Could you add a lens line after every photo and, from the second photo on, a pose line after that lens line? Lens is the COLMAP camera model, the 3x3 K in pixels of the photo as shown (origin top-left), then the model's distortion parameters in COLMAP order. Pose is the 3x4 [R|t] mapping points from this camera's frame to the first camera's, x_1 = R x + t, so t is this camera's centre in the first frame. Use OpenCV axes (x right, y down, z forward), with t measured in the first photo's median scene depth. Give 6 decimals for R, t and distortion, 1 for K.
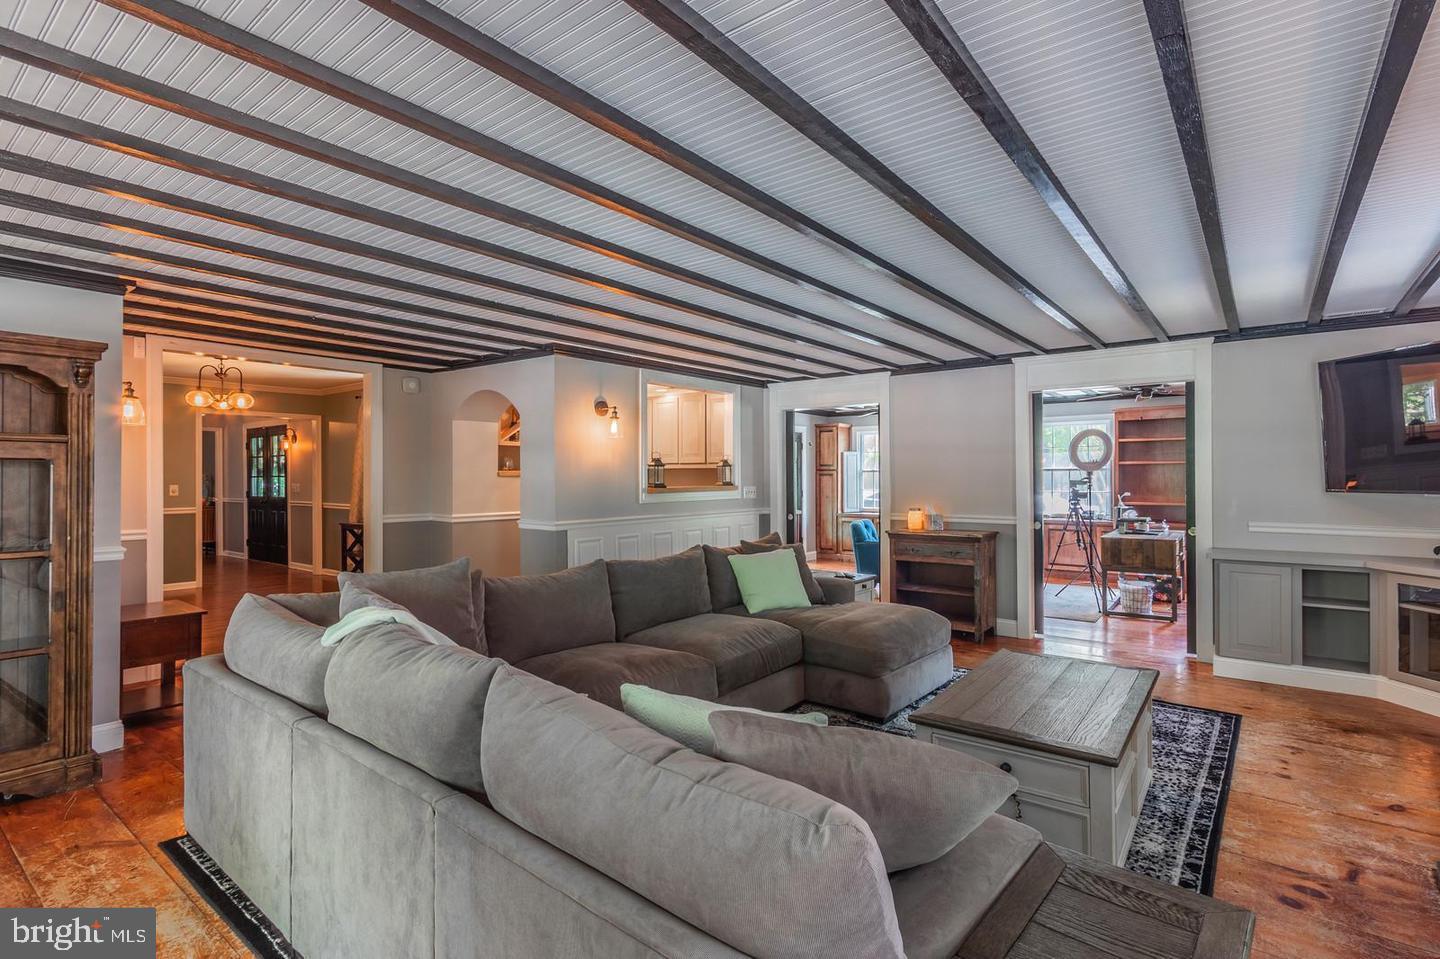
lens RADIAL K [[687.7, 0, 720.0], [0, 687.7, 479.5], [0, 0, 1]] dist [0.000597, 0.000371]
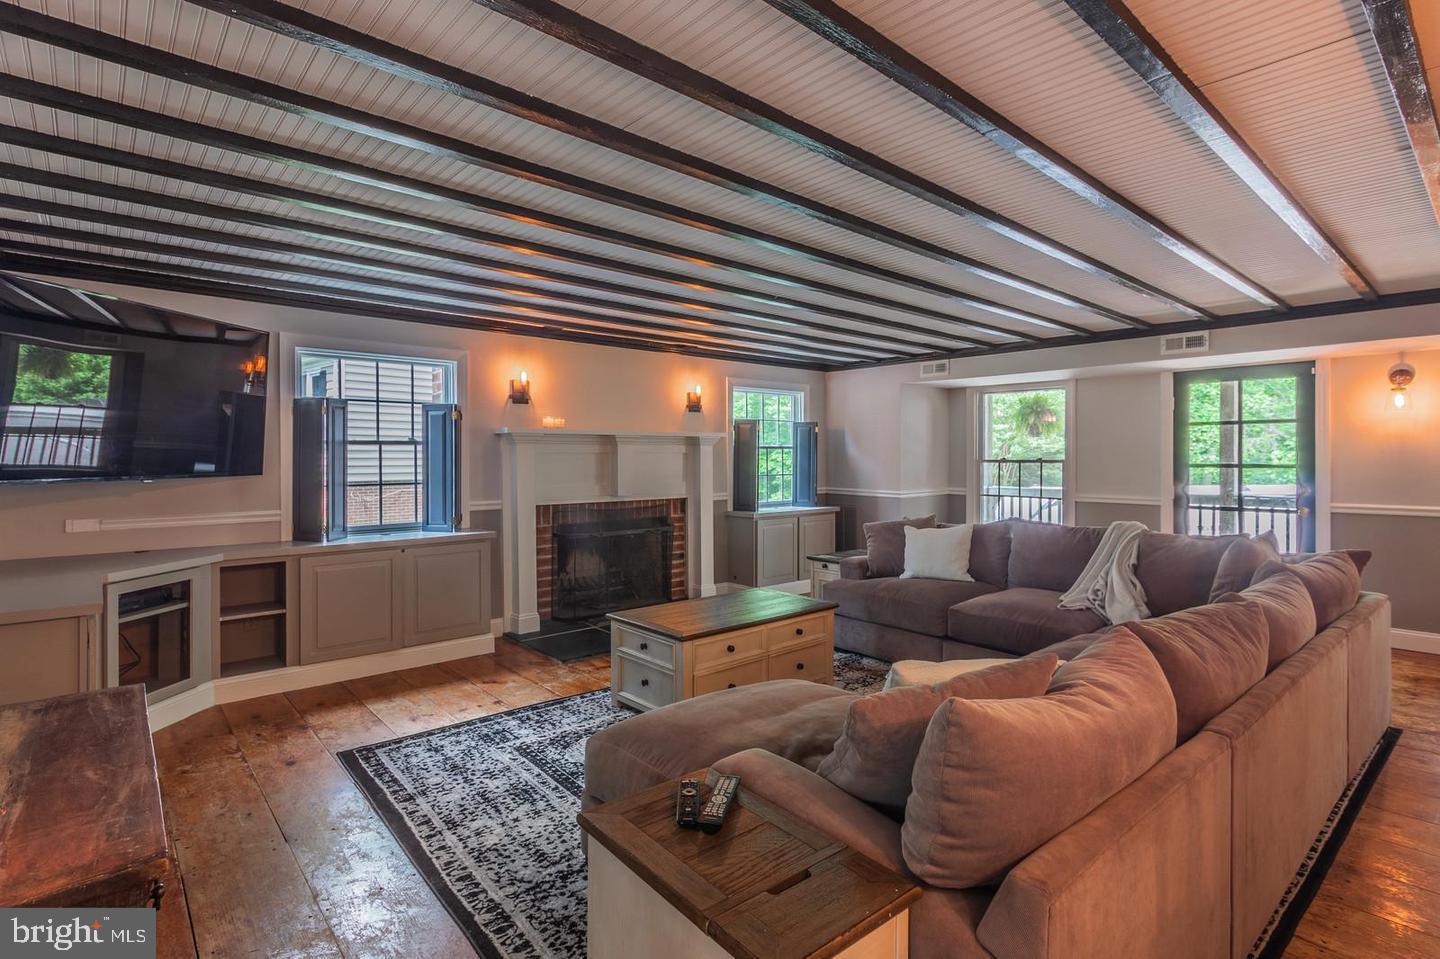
lens RADIAL K [[759.9, 0, 720.0], [0, 759.9, 479.5], [0, 0, 1]] dist [0.003831, -0.000609]
pose [[-0.989514, -0.004061, 0.144377, 0.191876], [-0.000060, 0.999616, 0.027700, -0.003925], [-0.144434, 0.027400, -0.989135, 1.881810]]
